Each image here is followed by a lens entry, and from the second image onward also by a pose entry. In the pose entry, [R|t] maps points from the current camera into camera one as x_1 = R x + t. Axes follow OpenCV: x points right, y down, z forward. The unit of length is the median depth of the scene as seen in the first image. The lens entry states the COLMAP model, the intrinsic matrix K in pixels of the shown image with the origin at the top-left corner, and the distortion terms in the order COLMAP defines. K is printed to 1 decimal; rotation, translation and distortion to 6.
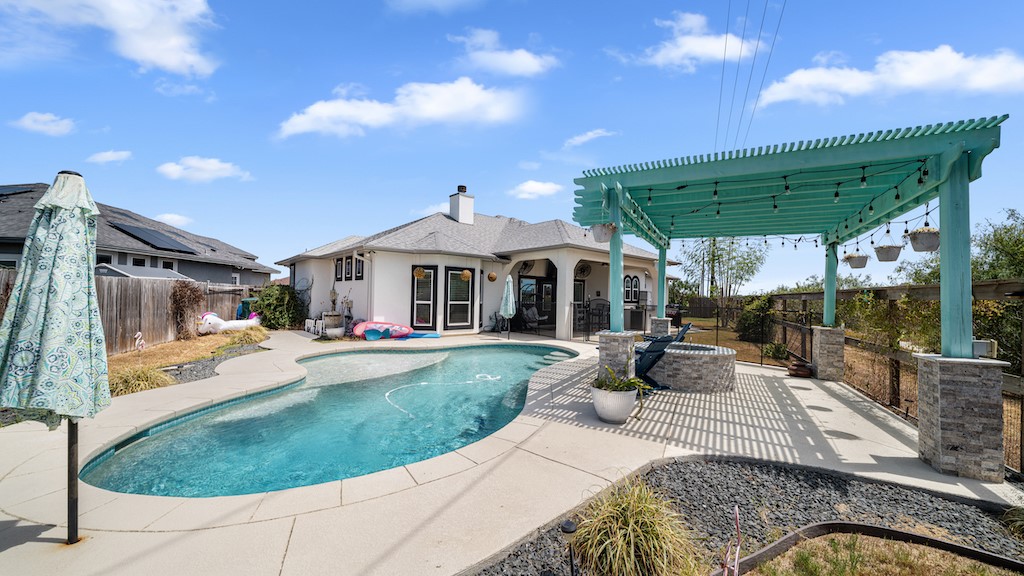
lens RADIAL K [[358.5, 0, 512.0], [0, 358.5, 288.0], [0, 0, 1]] dist [0.013356, -0.009791]
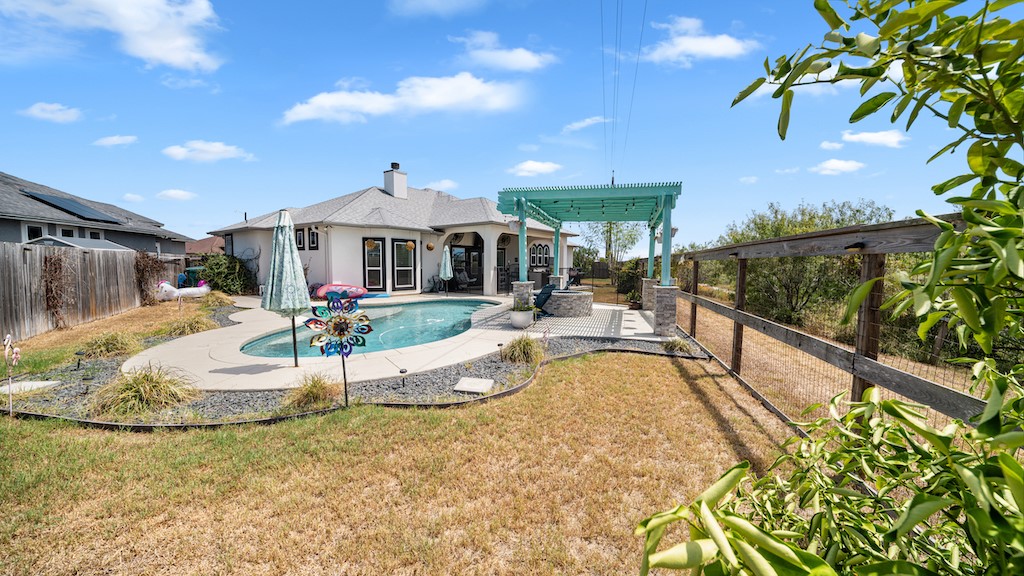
lens RADIAL K [[358.5, 0, 512.0], [0, 358.5, 288.0], [0, 0, 1]] dist [0.013356, -0.009791]
pose [[0.976199, -0.027220, 0.215161, -0.053187], [0.007080, 0.995563, 0.093827, -0.004426], [-0.216760, -0.090070, 0.972061, -0.265002]]
